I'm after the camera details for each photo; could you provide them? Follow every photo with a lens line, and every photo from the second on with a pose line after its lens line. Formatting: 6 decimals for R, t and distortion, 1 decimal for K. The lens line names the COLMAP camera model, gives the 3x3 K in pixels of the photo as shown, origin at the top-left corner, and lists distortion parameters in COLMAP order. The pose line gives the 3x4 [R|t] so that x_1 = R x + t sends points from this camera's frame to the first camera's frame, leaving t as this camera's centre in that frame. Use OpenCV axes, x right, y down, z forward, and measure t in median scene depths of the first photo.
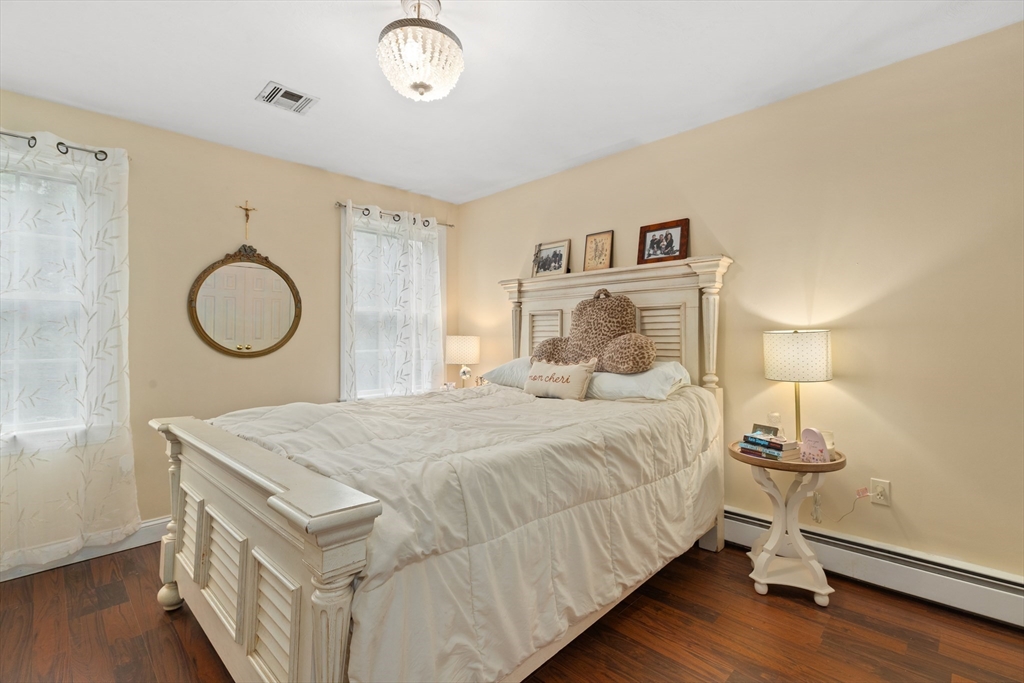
lens RADIAL K [[469.1, 0, 515.3], [0, 469.1, 337.5], [0, 0, 1]] dist [0.005478, -0.001177]
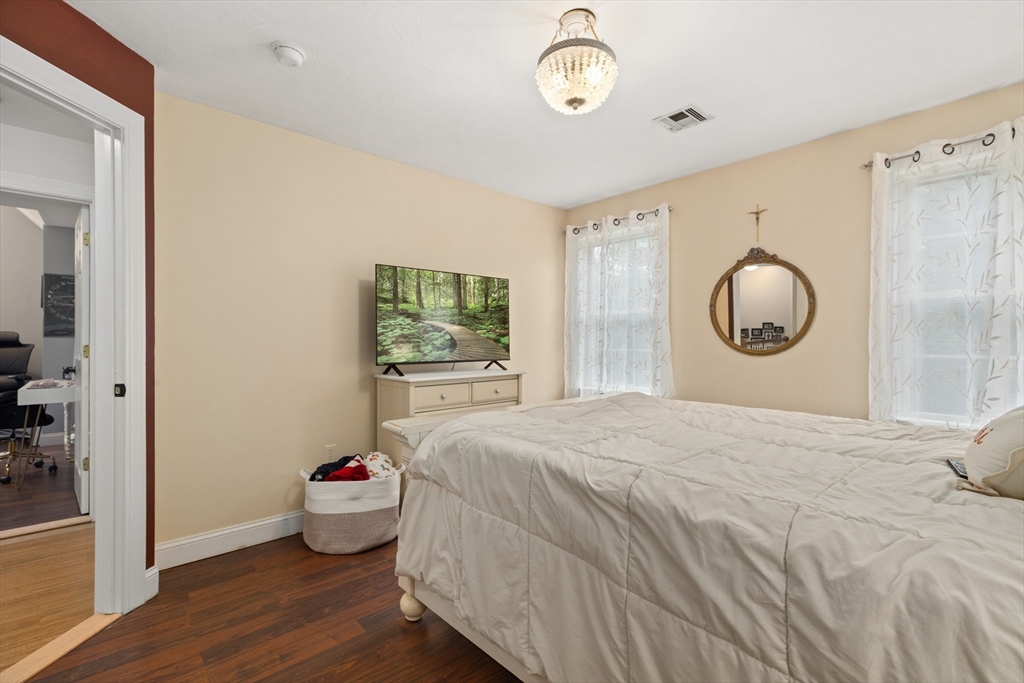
lens RADIAL K [[469.1, 0, 516.9], [0, 469.1, 345.7], [0, 0, 1]] dist [0.005478, -0.001177]
pose [[-0.072803, 0.023390, -0.997072, 0.476136], [0.000544, 0.999726, 0.023413, -0.003019], [0.997346, 0.001162, -0.072796, 0.507400]]
